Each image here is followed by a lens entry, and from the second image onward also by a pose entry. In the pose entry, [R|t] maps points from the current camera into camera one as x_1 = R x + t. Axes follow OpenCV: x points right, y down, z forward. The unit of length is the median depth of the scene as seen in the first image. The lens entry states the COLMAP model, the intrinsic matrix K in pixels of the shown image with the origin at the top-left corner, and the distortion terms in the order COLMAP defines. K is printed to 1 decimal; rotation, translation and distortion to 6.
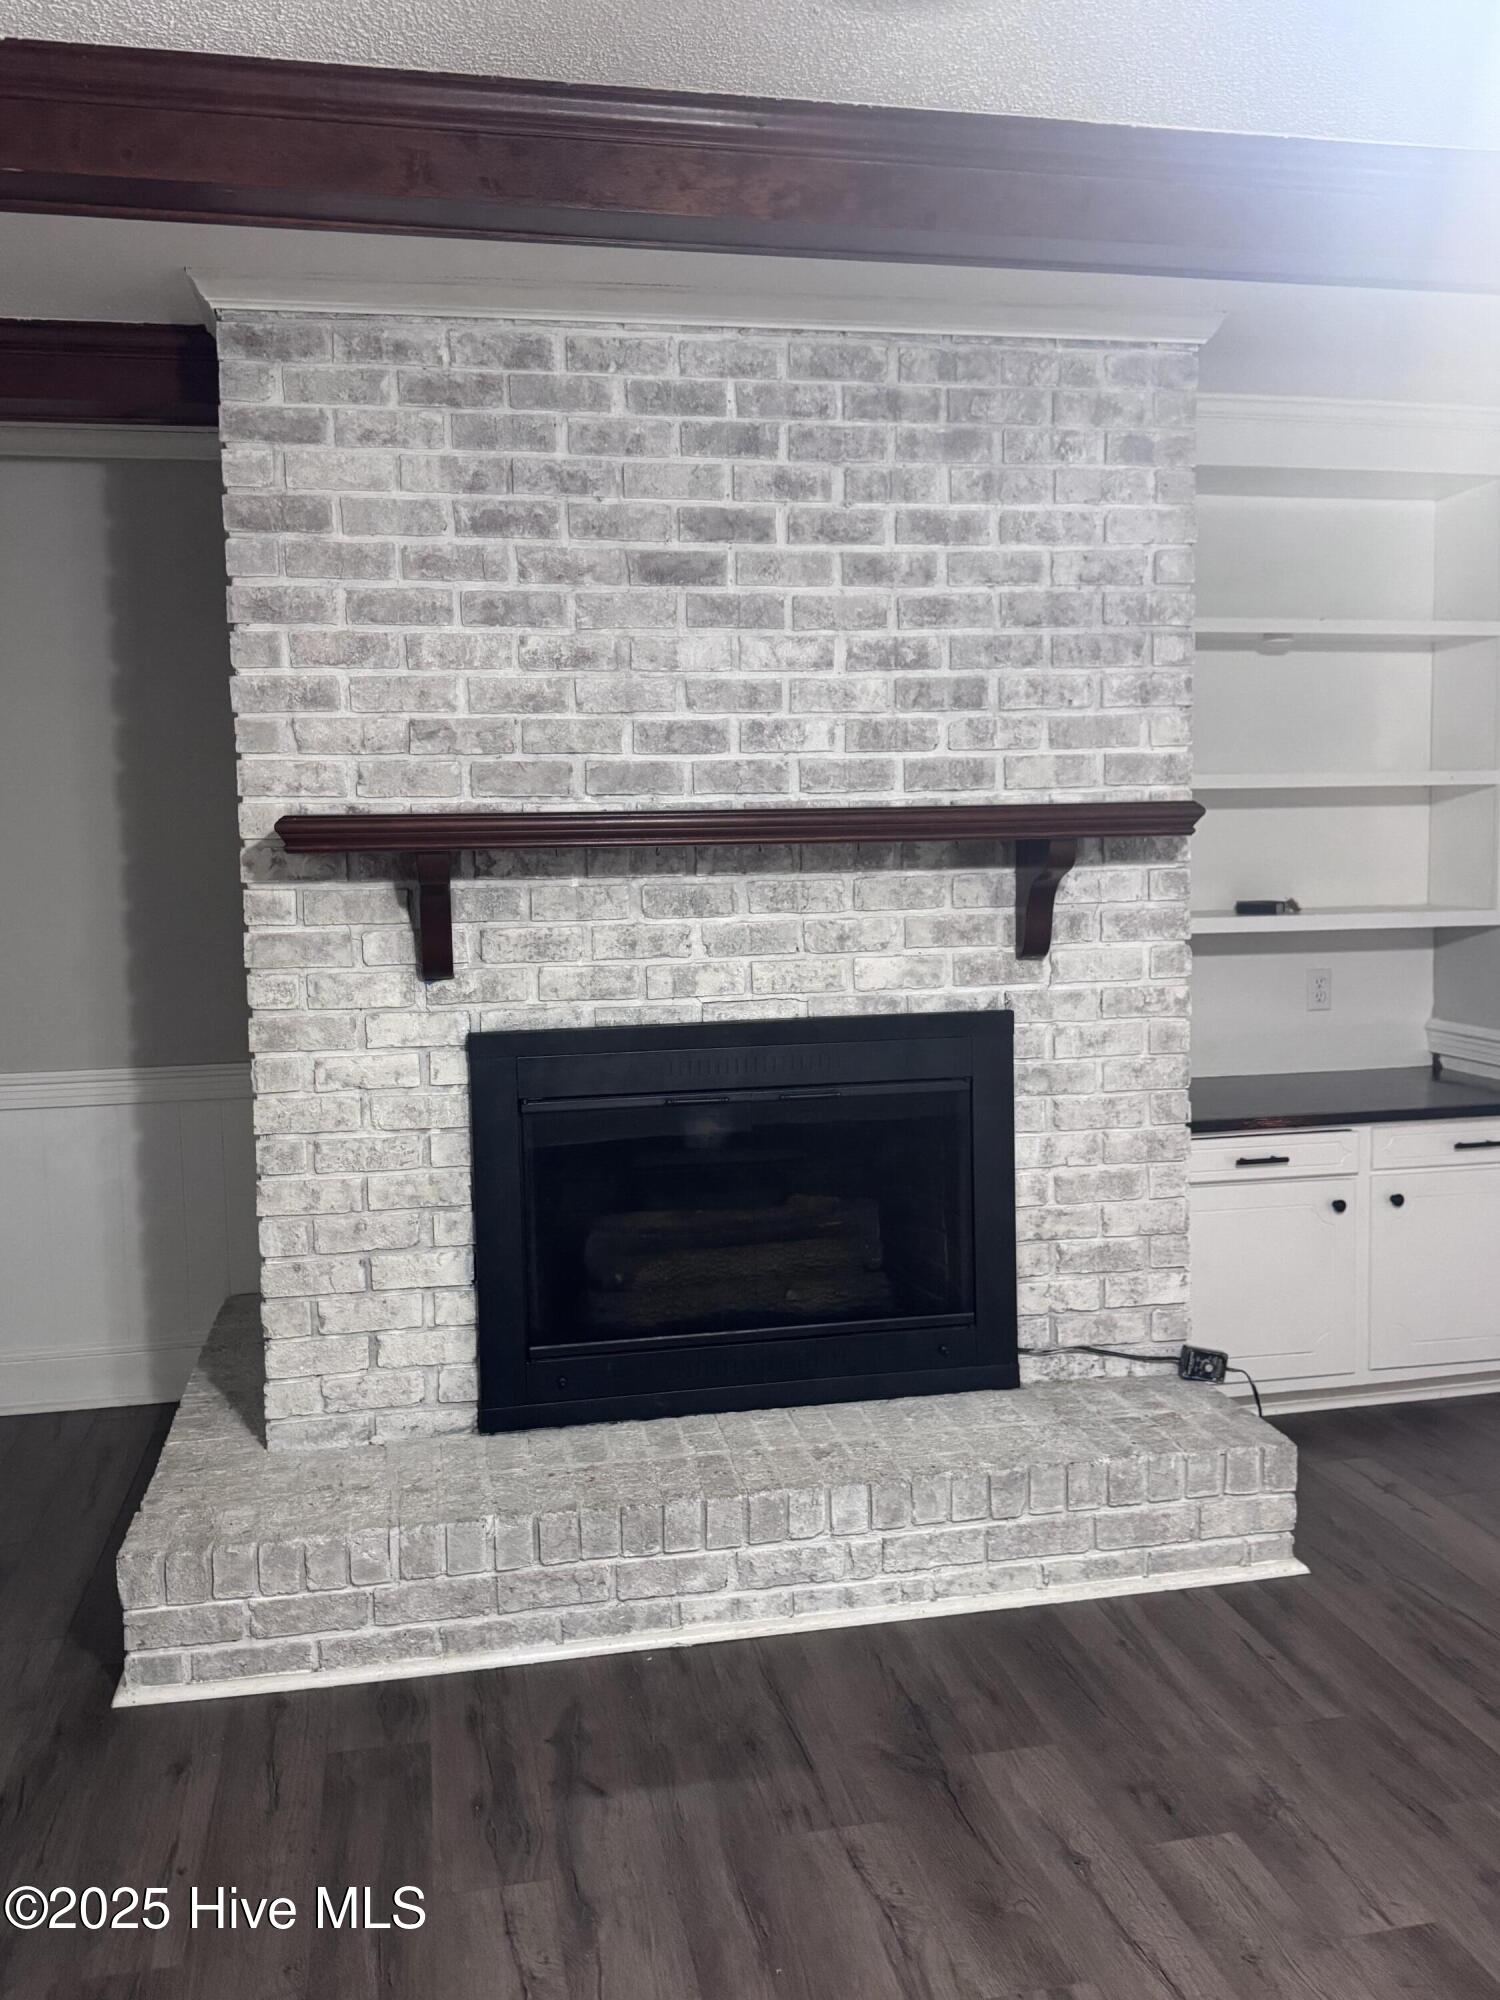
lens RADIAL K [[1641.7, 0, 739.3], [0, 1641.7, 1001.6], [0, 0, 1]] dist [0.193783, -0.420120]
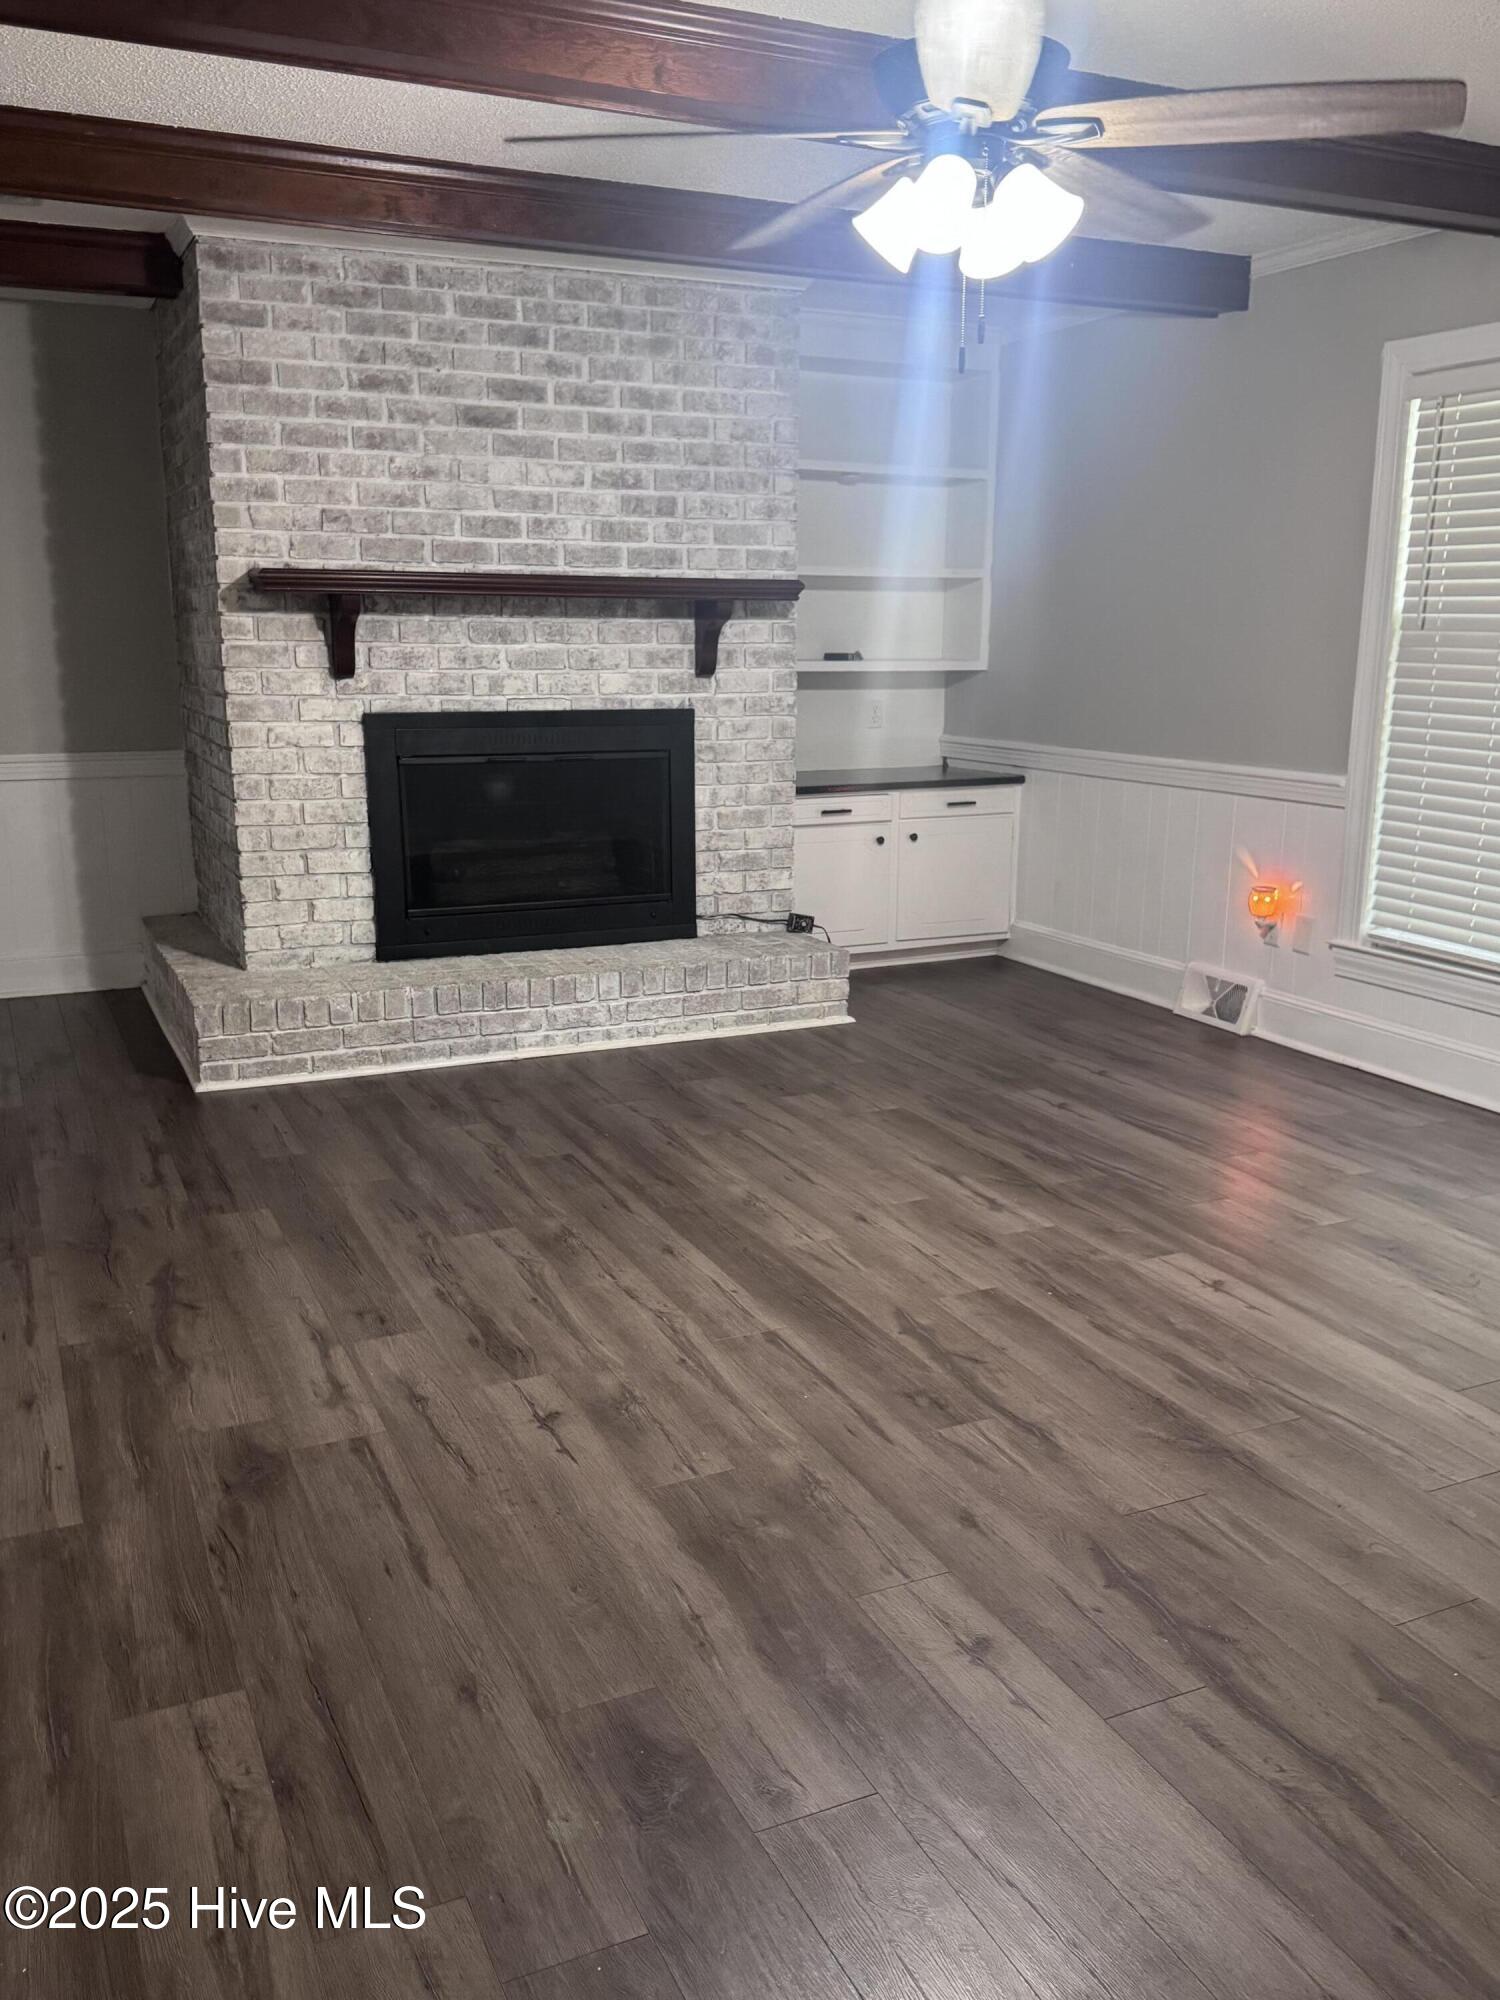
lens RADIAL K [[1641.7, 0, 739.3], [0, 1641.7, 1001.6], [0, 0, 1]] dist [0.193783, -0.420120]
pose [[0.973112, -0.028673, 0.228540, -0.184543], [-0.000160, 0.992137, 0.125157, 0.093880], [-0.230331, -0.121828, 0.965456, -0.671100]]
